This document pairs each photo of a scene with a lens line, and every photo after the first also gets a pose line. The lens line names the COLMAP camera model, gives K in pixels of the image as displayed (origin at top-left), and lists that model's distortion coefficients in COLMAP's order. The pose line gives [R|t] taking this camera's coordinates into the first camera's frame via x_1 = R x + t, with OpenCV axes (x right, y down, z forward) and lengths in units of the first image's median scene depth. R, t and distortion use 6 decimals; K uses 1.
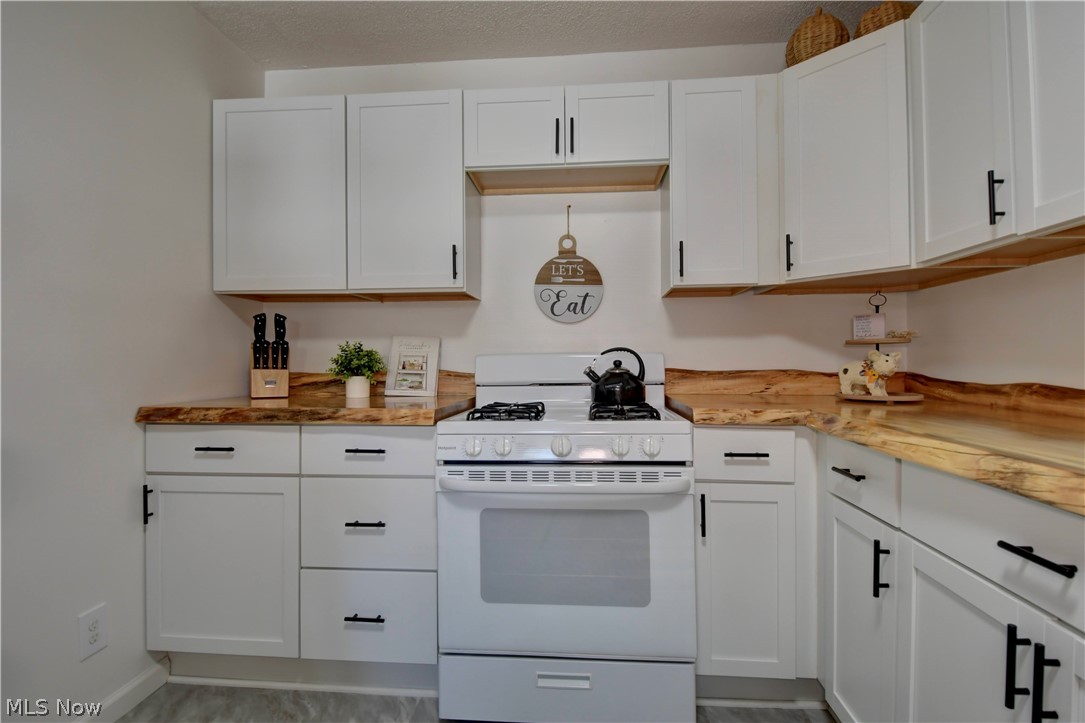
lens RADIAL K [[524.8, 0, 545.9], [0, 524.8, 357.6], [0, 0, 1]] dist [-0.001609, -0.011276]
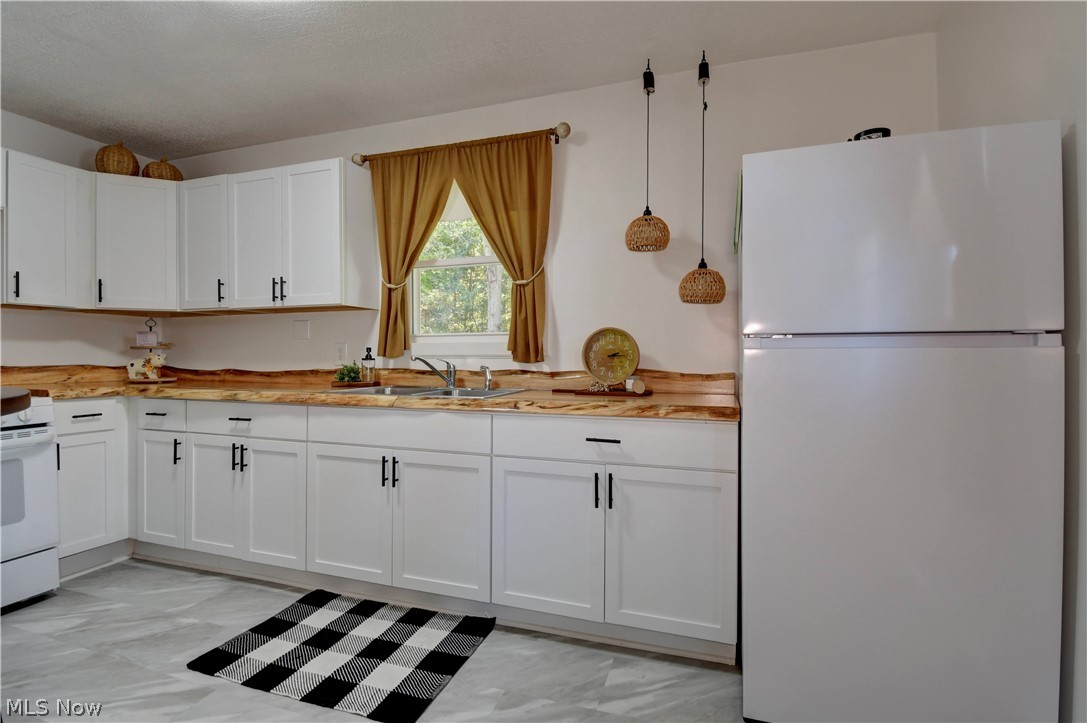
lens RADIAL K [[525.7, 0, 544.5], [0, 525.7, 358.3], [0, 0, 1]] dist [-0.001609, -0.011276]
pose [[0.236672, 0.001074, 0.971589, -0.728084], [-0.006036, 0.999982, 0.000365, -0.003782], [-0.971571, -0.005951, 0.236674, -0.659976]]
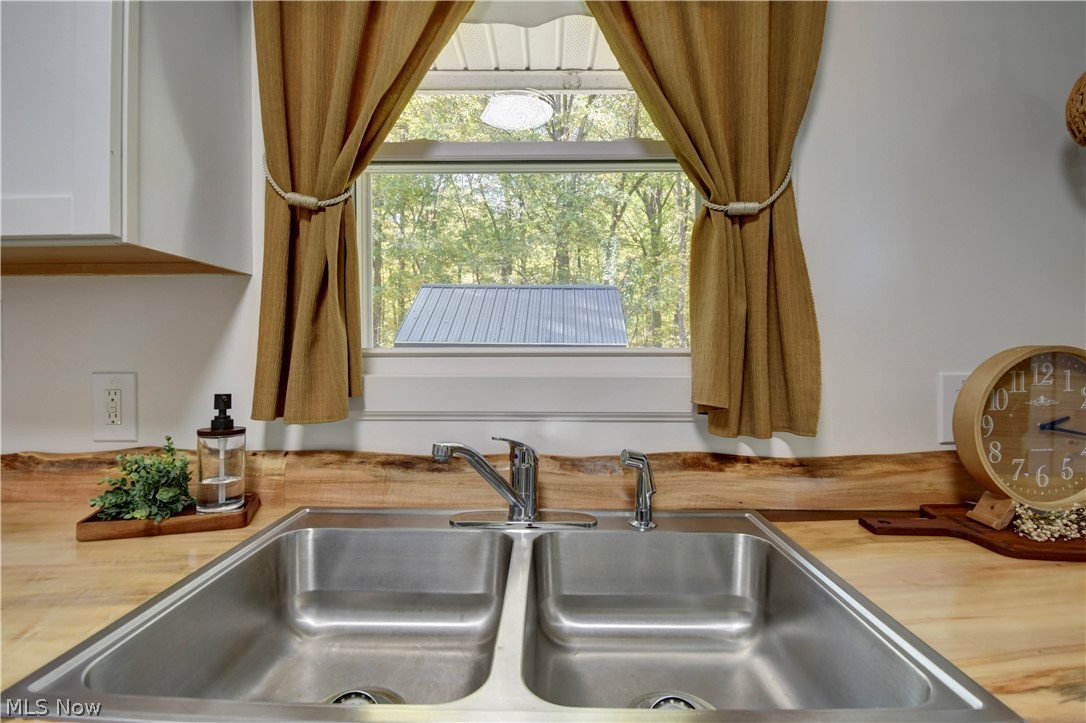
lens RADIAL K [[525.3, 0, 549.6], [0, 525.3, 364.2], [0, 0, 1]] dist [-0.001609, -0.011276]
pose [[-0.086858, -0.013683, 0.996127, 0.153520], [-0.007539, 0.999886, 0.013077, -0.067083], [-0.996192, -0.006374, -0.086951, -0.044749]]
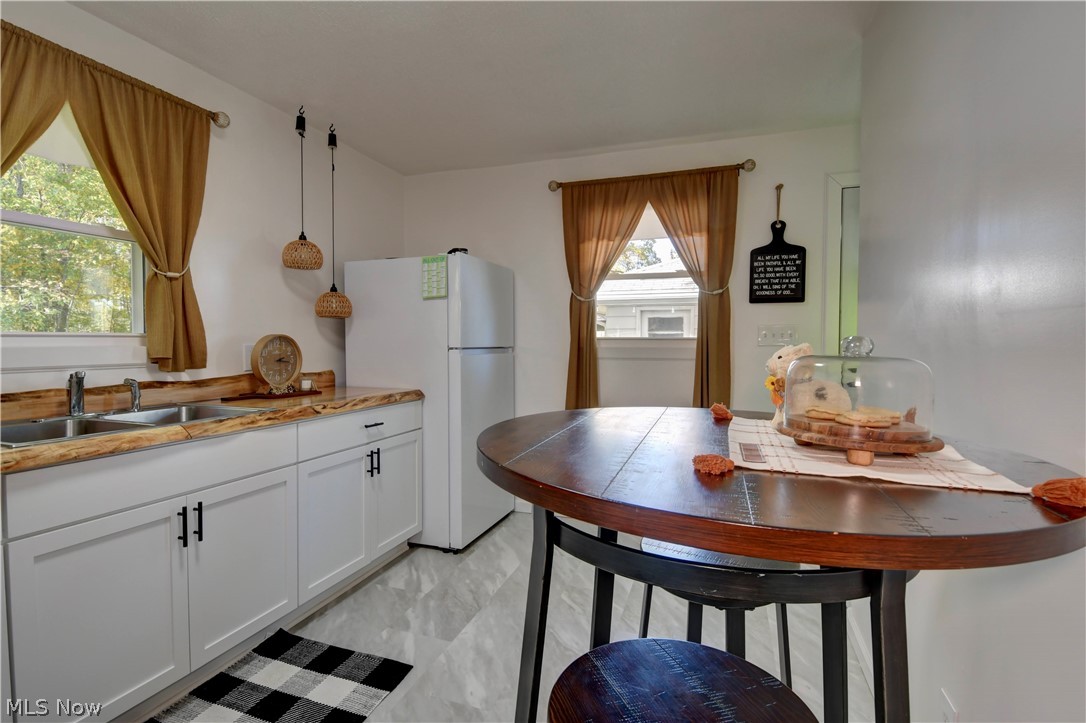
lens RADIAL K [[525.3, 0, 551.2], [0, 525.3, 361.6], [0, 0, 1]] dist [-0.001609, -0.011276]
pose [[-0.976605, -0.006222, 0.214953, -0.448751], [0.000208, 0.999553, 0.029879, -0.049691], [-0.215043, 0.029225, -0.976167, 0.696490]]
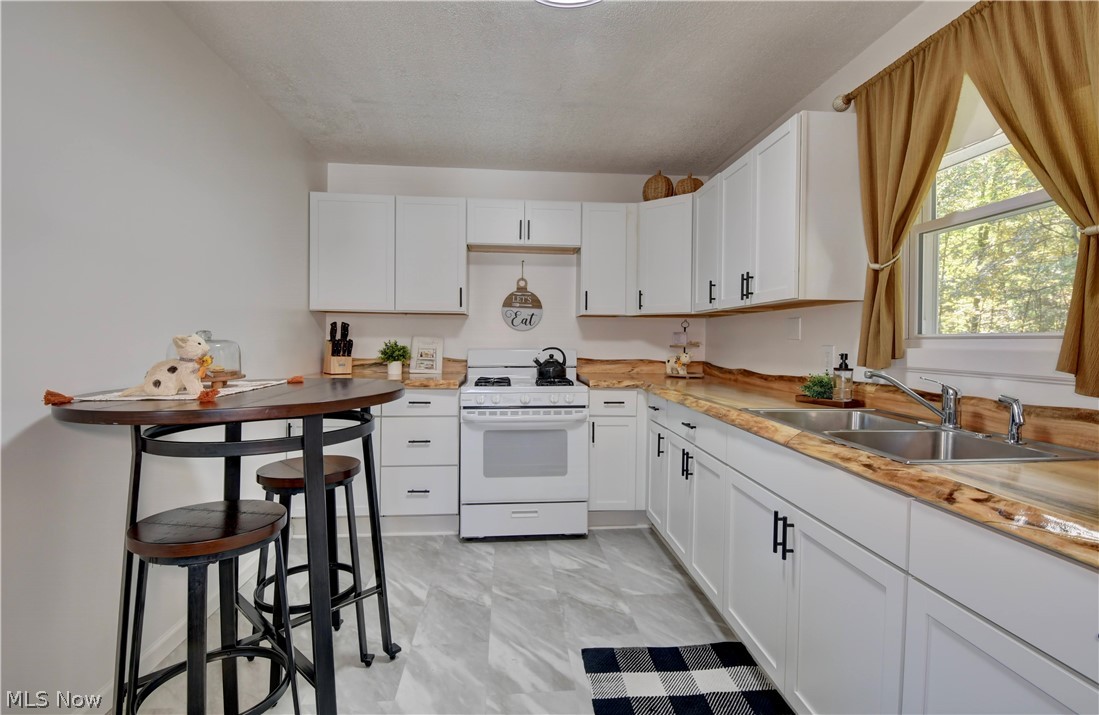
lens RADIAL K [[514.9, 0, 554.1], [0, 514.9, 343.9], [0, 0, 1]] dist [-0.003952, -0.003227]
pose [[0.985722, 0.013486, 0.167837, -0.159797], [-0.016253, 0.999754, 0.015123, -0.059252], [-0.167592, -0.017635, 0.985699, -0.788933]]
